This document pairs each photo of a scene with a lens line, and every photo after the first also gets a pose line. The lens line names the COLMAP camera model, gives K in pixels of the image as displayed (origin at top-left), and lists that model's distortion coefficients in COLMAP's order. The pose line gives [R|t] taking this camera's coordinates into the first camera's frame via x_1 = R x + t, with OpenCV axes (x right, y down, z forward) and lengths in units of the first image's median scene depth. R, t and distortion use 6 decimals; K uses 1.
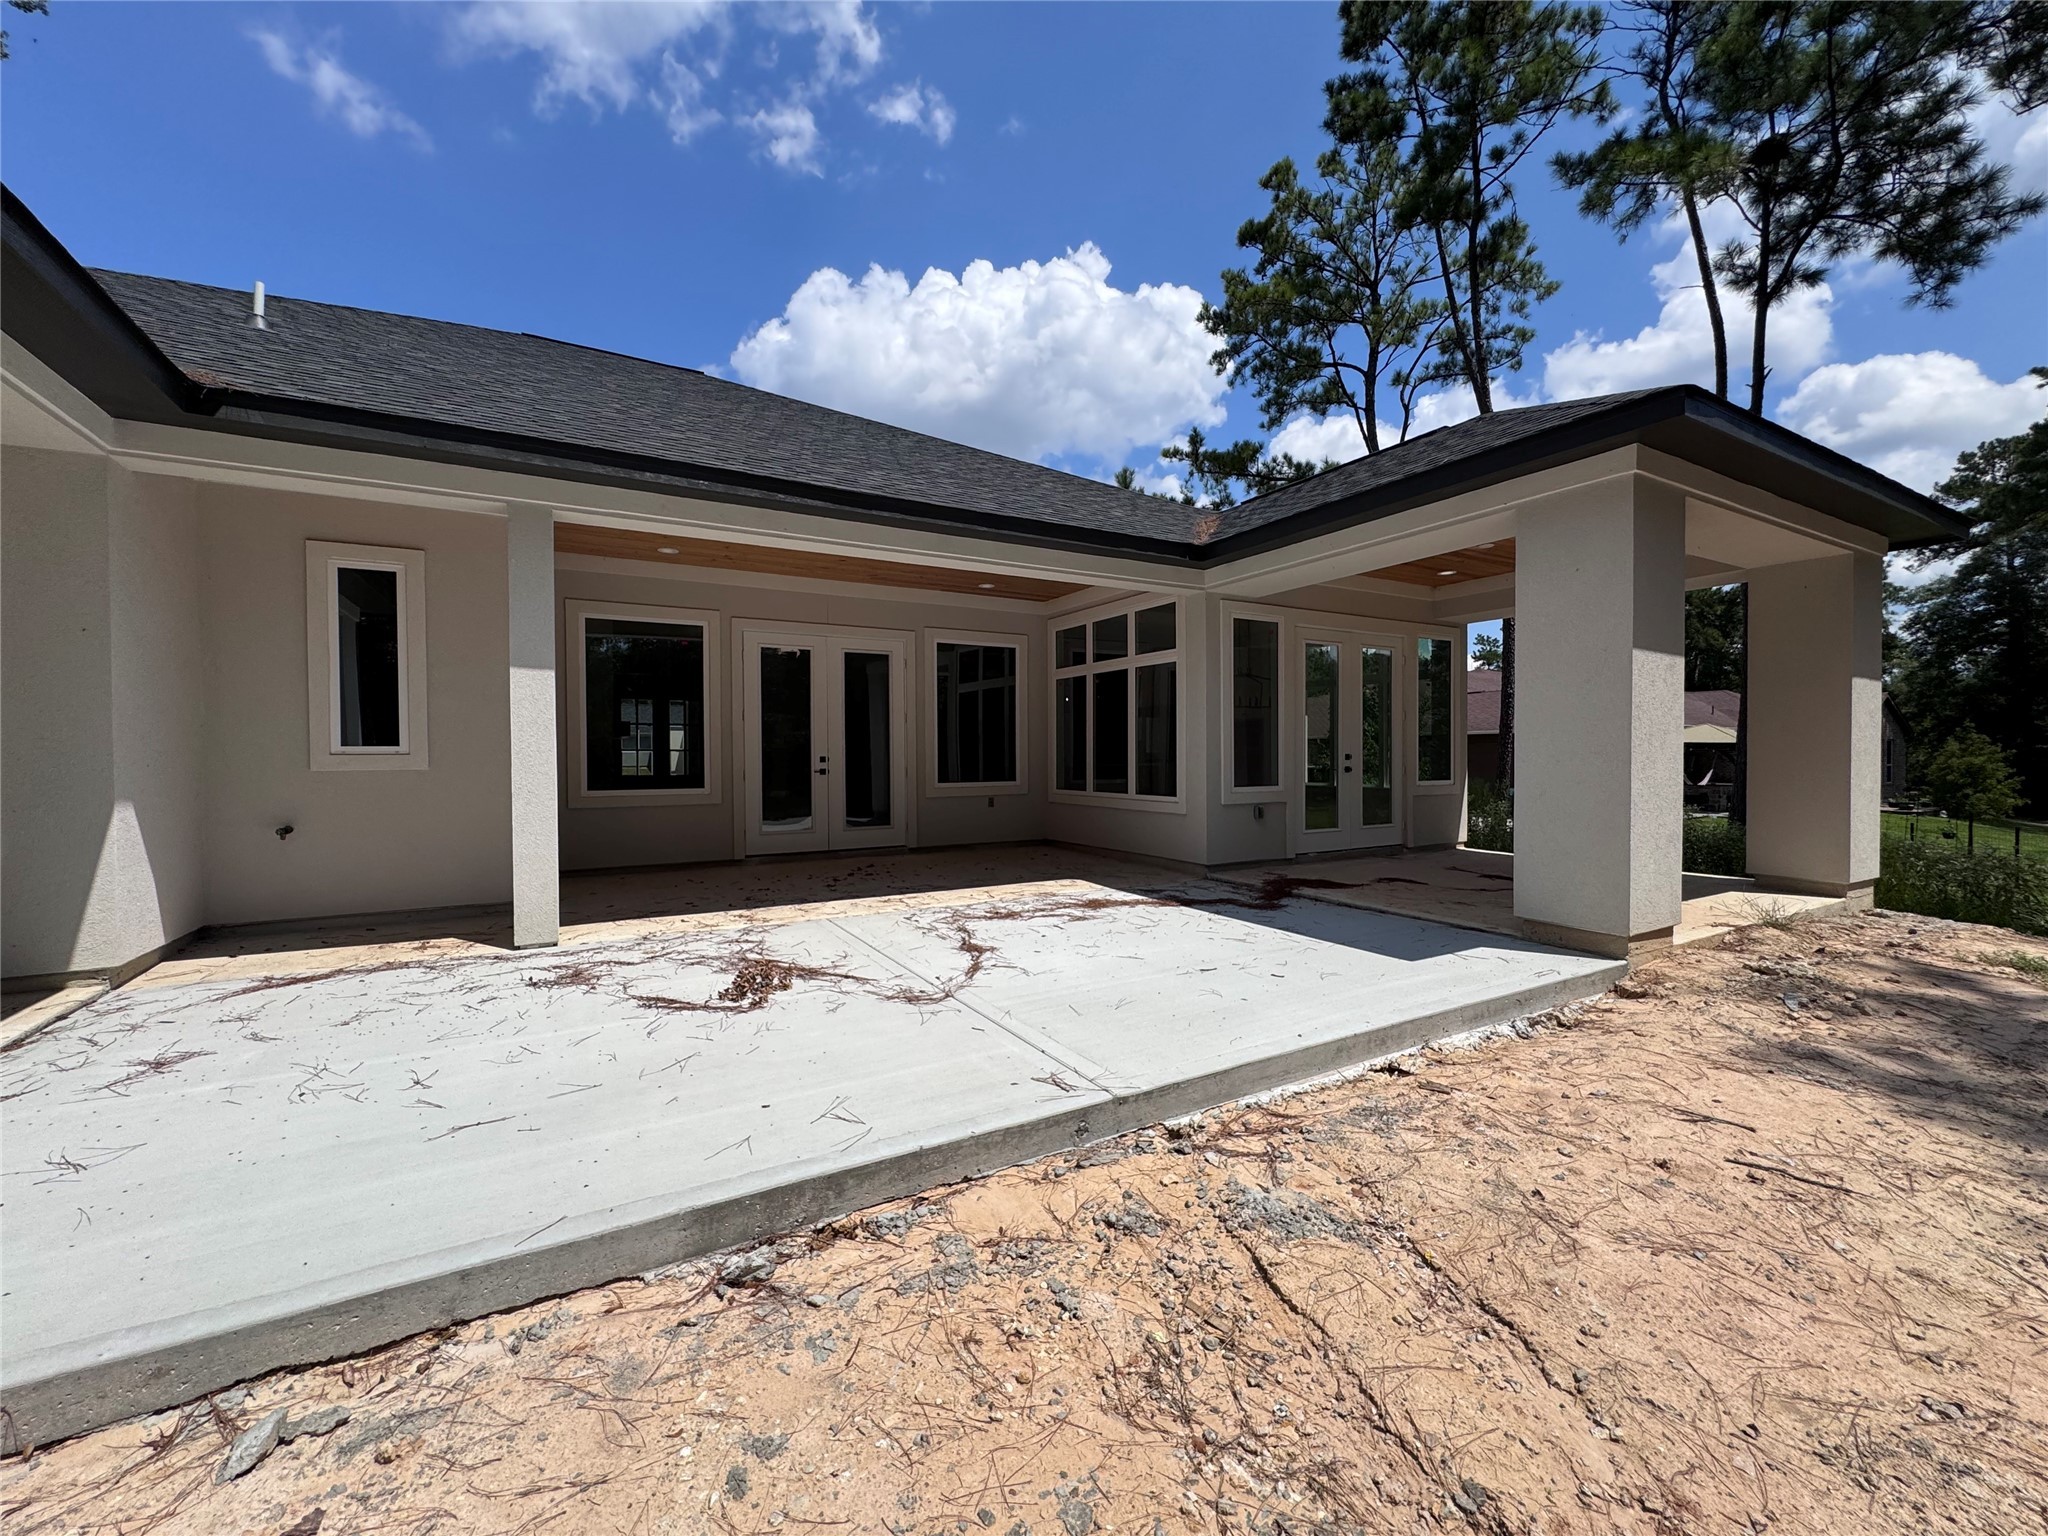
lens RADIAL K [[818.6, 0, 1023.0], [0, 818.6, 770.3], [0, 0, 1]] dist [-0.001266, -0.000006]
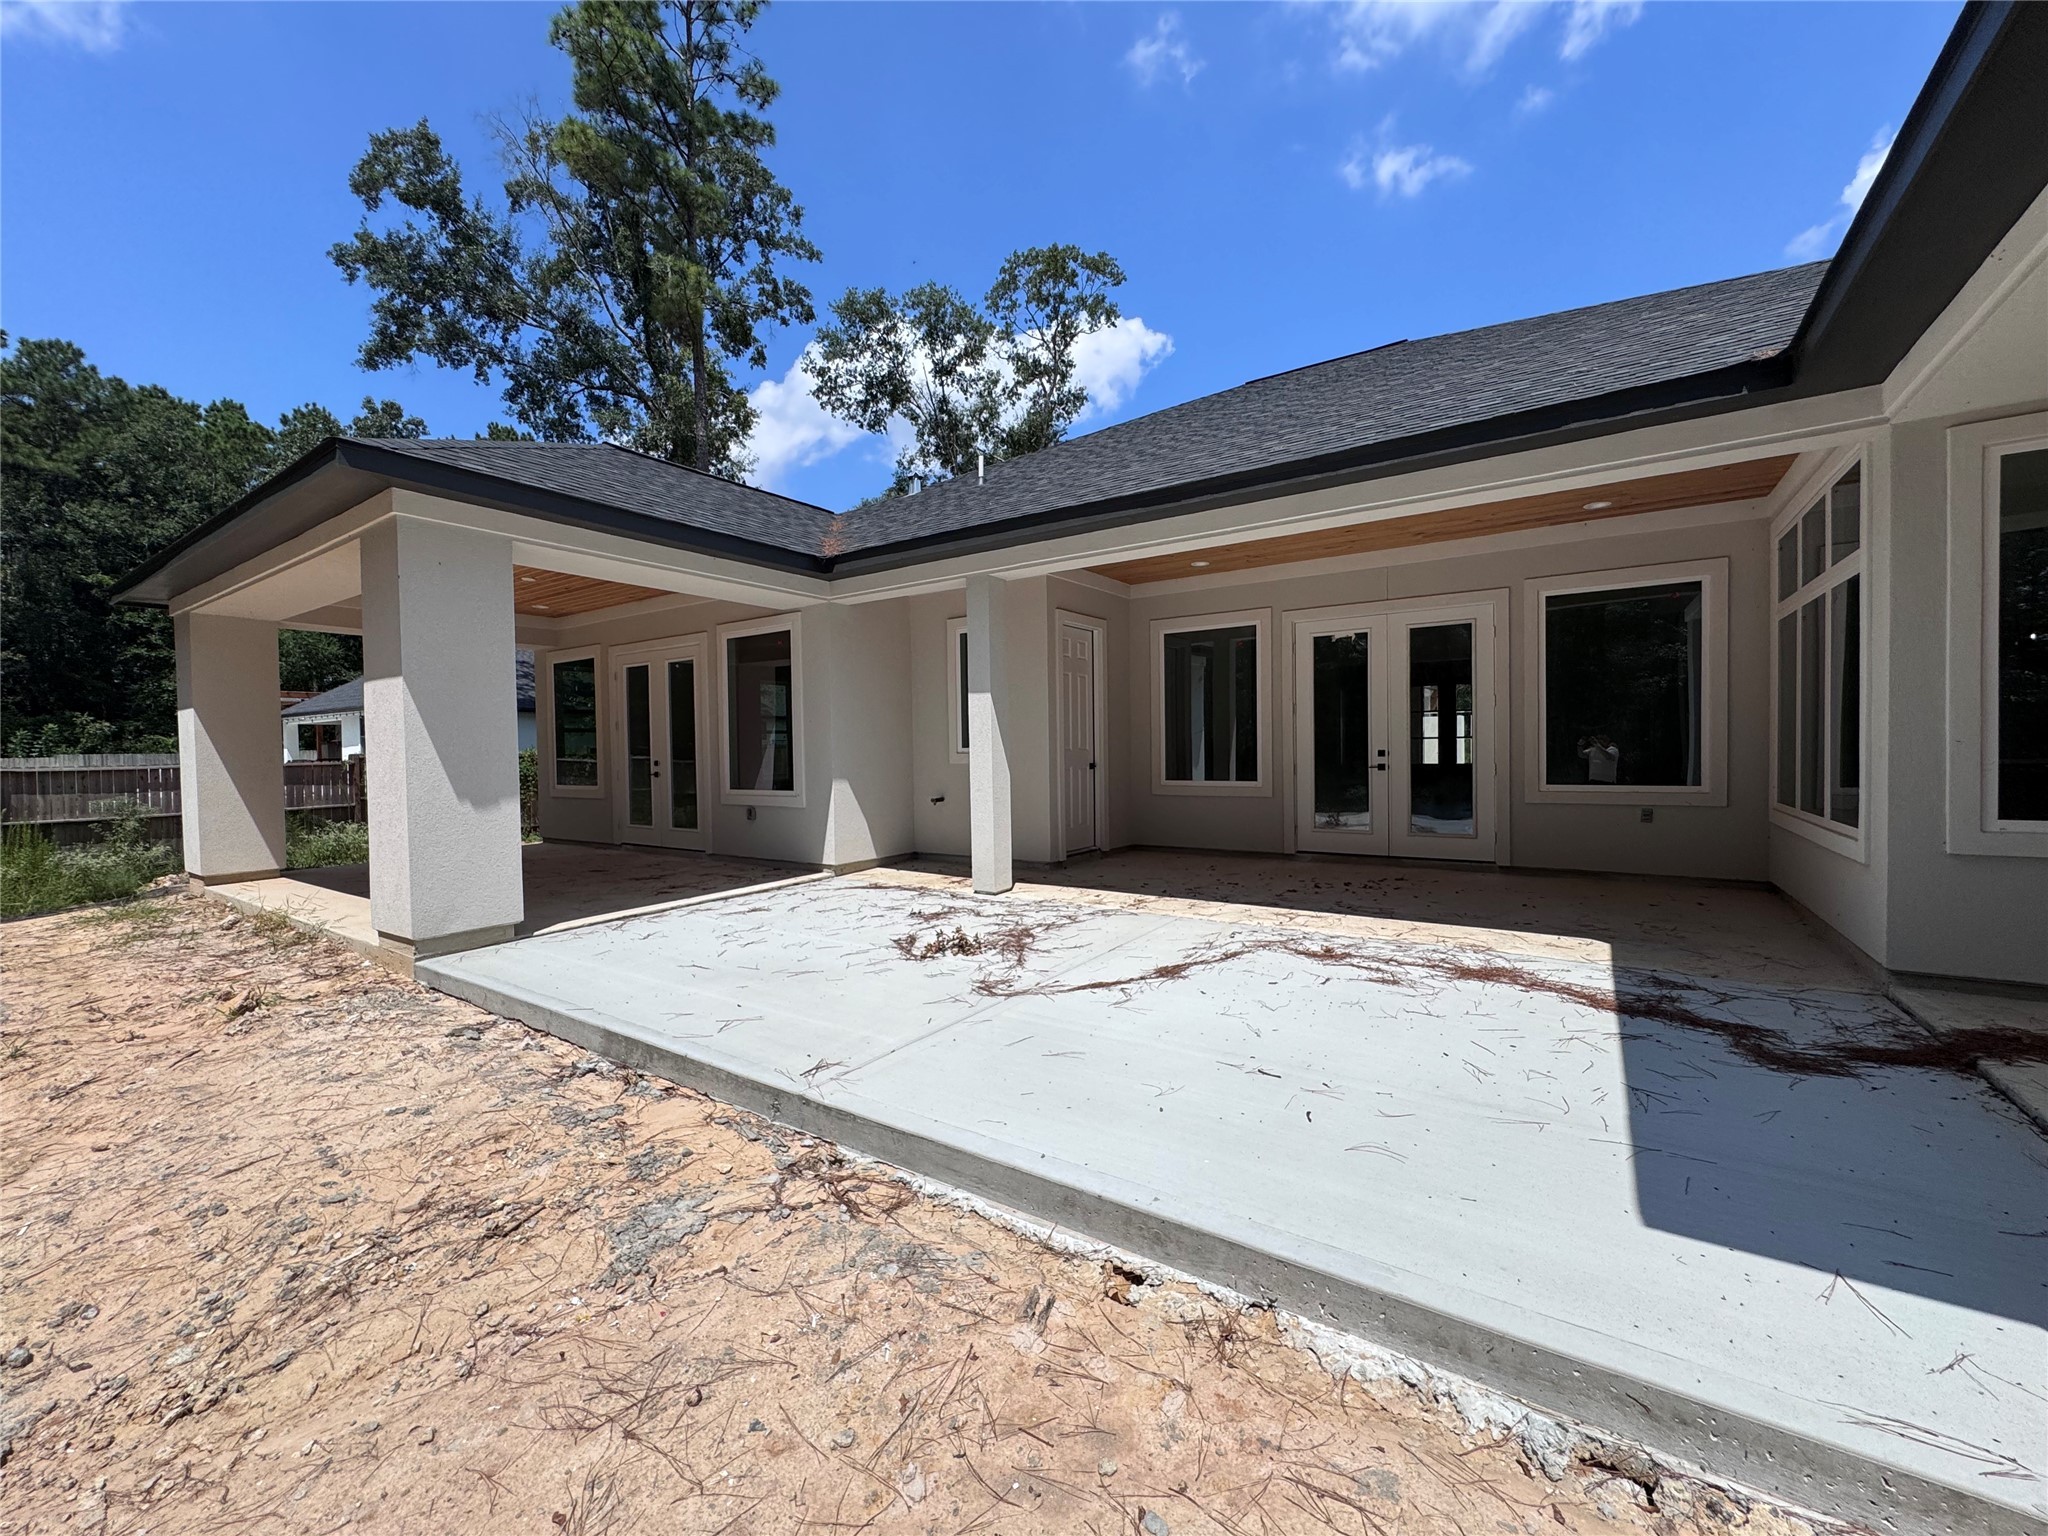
lens RADIAL K [[818.6, 0, 1023.4], [0, 818.6, 765.9], [0, 0, 1]] dist [-0.001266, -0.000006]
pose [[0.431820, 0.018984, -0.901760, 0.861328], [-0.003410, 0.999806, 0.019415, -0.034034], [0.901954, -0.005309, 0.431800, 0.586069]]
